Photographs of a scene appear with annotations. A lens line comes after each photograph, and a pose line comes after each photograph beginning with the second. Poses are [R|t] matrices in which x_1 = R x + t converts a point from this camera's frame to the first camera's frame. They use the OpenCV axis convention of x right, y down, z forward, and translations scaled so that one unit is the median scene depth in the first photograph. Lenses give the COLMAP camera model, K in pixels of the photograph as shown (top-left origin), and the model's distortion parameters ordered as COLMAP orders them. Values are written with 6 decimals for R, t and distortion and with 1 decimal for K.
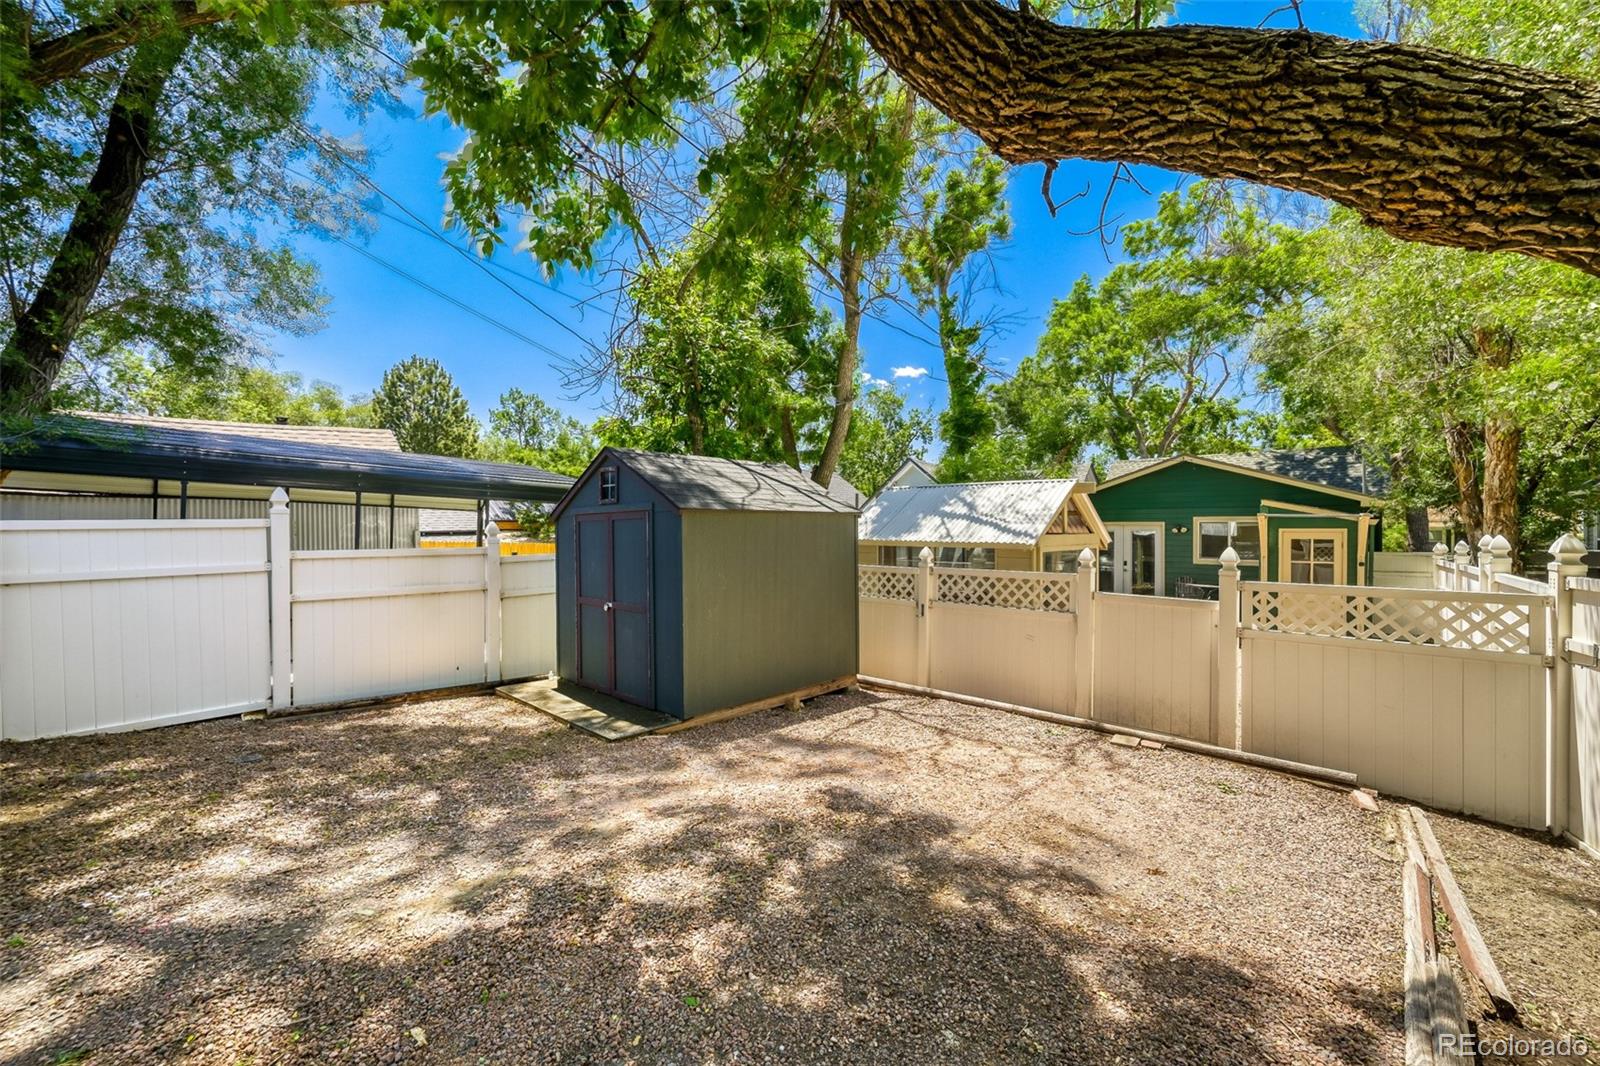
lens RADIAL K [[628.9, 0, 804.9], [0, 628.9, 531.0], [0, 0, 1]] dist [0.000039, -0.000003]
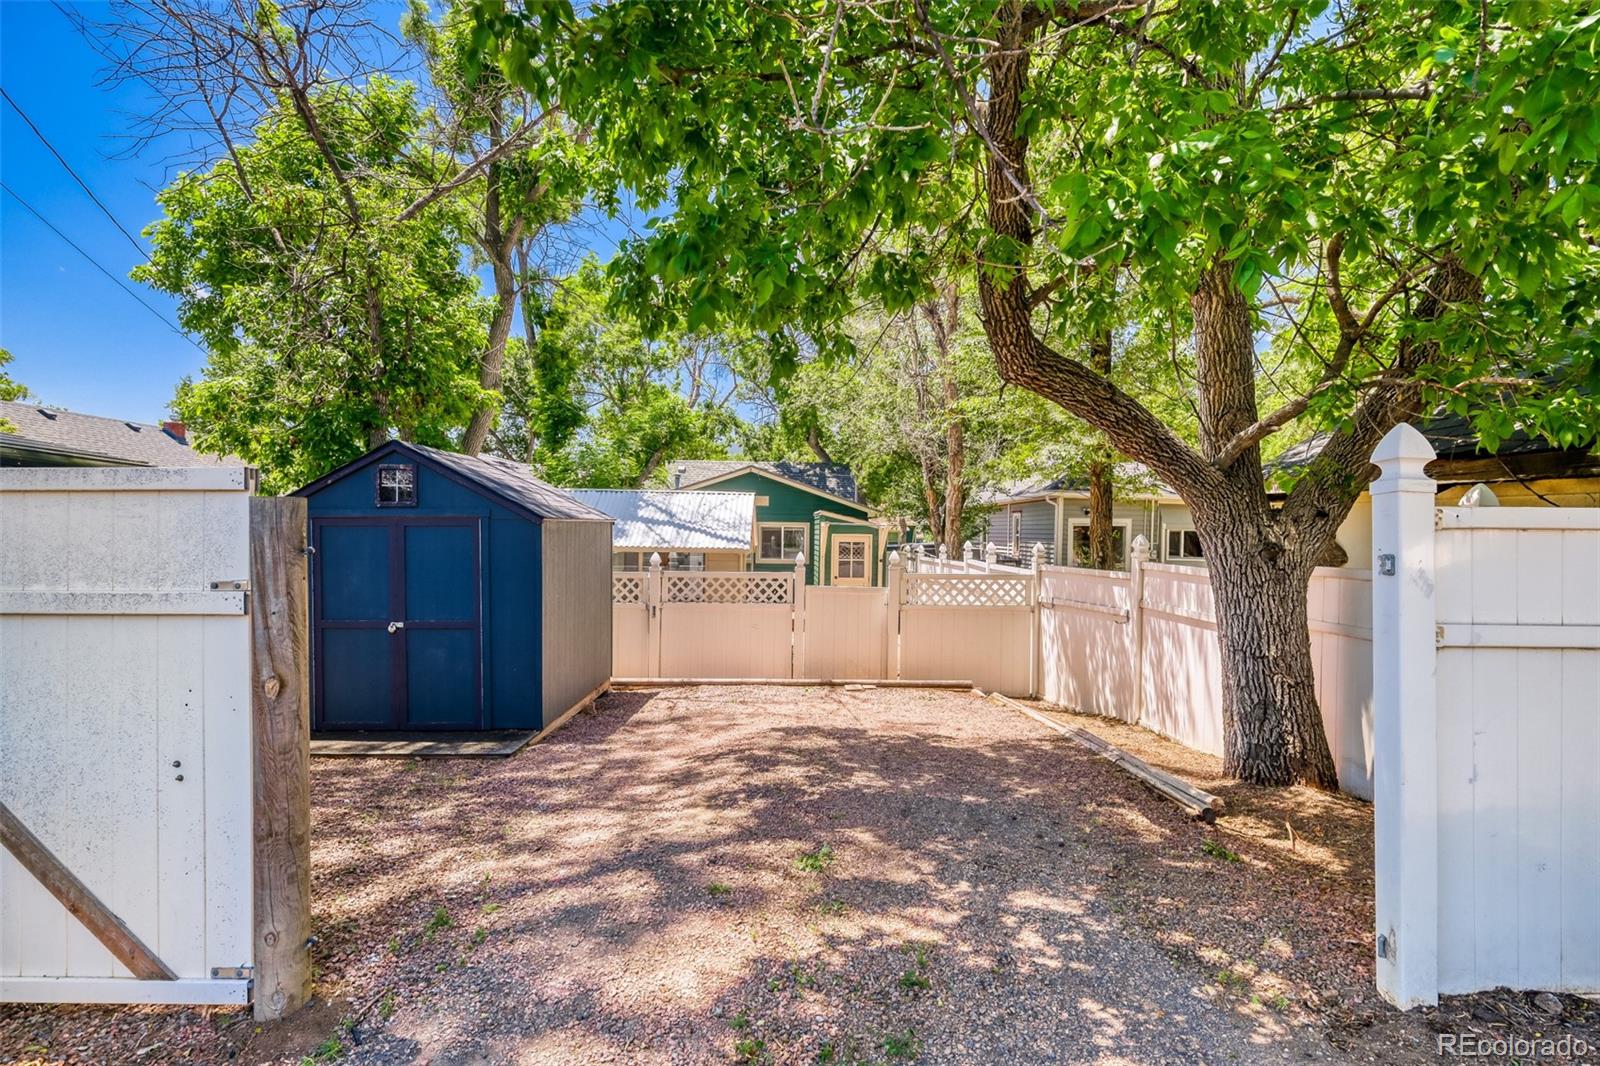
lens RADIAL K [[788.1, 0, 800.0], [0, 788.1, 533.0], [0, 0, 1]] dist [0.001637, 0.000064]
pose [[0.722905, 0.004262, 0.690934, -0.543525], [-0.008631, 0.999959, 0.002862, -0.013215], [-0.690893, -0.008032, 0.722912, -0.134980]]
